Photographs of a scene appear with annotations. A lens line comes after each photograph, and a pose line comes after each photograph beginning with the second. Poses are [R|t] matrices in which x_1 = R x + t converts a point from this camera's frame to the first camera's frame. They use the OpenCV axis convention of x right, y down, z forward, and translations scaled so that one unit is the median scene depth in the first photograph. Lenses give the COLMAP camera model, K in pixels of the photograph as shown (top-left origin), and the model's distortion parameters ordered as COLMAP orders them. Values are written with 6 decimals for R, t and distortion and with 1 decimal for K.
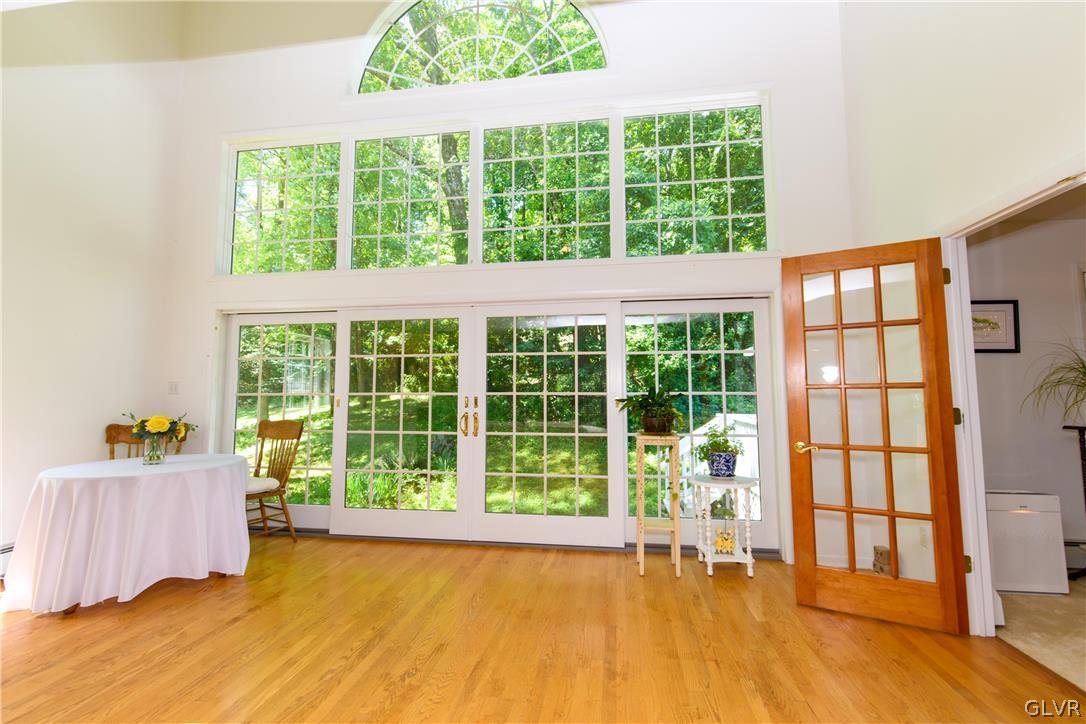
lens RADIAL K [[462.4, 0, 539.8], [0, 462.4, 358.3], [0, 0, 1]] dist [0.001471, -0.001420]
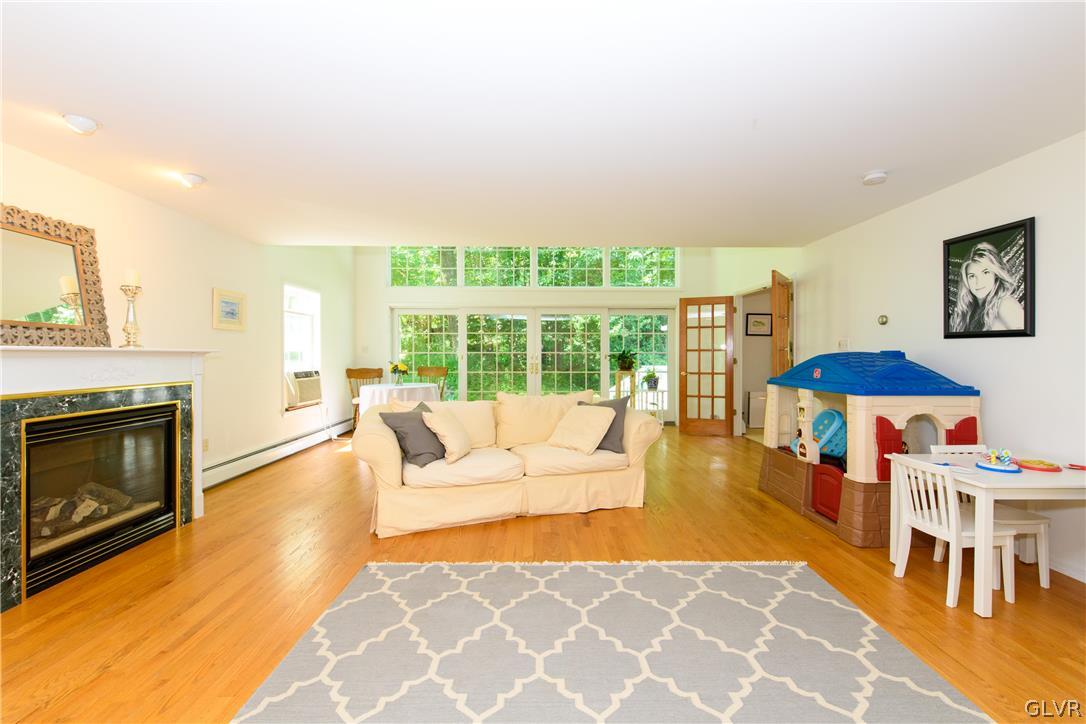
lens RADIAL K [[462.4, 0, 545.8], [0, 462.4, 357.7], [0, 0, 1]] dist [0.001471, -0.001420]
pose [[0.982538, -0.001249, 0.186056, -0.677843], [-0.014889, 0.996242, 0.085319, -0.107300], [-0.185463, -0.086600, 0.978828, -1.390740]]
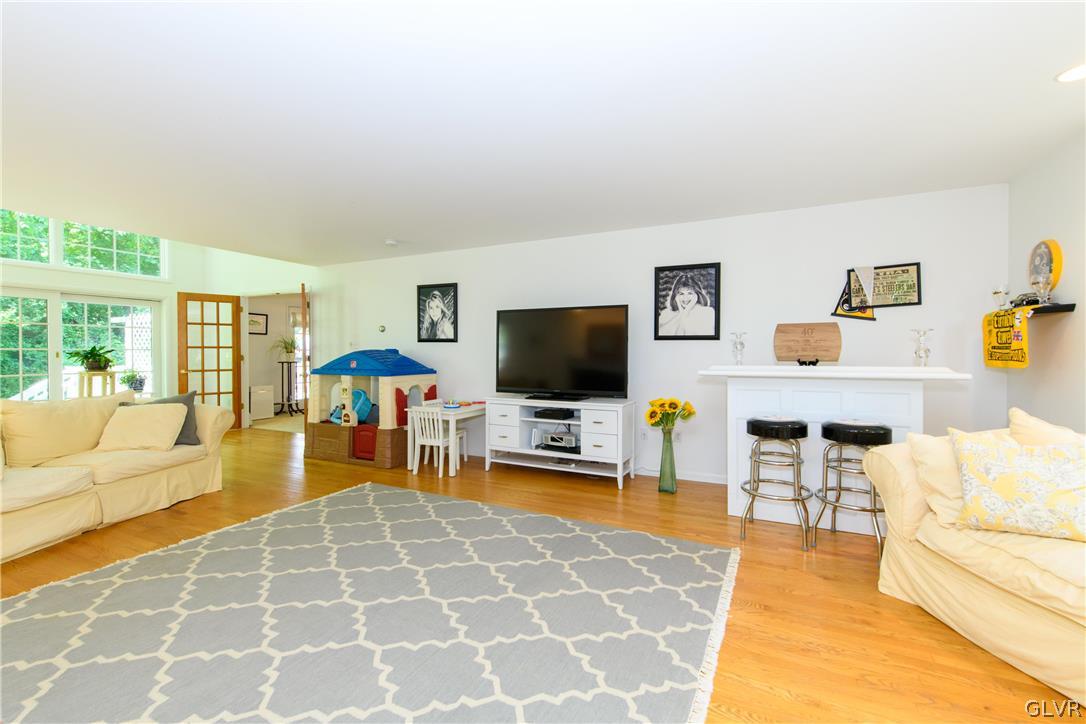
lens RADIAL K [[462.4, 0, 546.1], [0, 462.4, 356.0], [0, 0, 1]] dist [0.001471, -0.001420]
pose [[0.275208, -0.008745, 0.961345, -1.287782], [-0.075861, 0.996643, 0.030783, -0.115023], [-0.958387, -0.081401, 0.273621, -1.530367]]
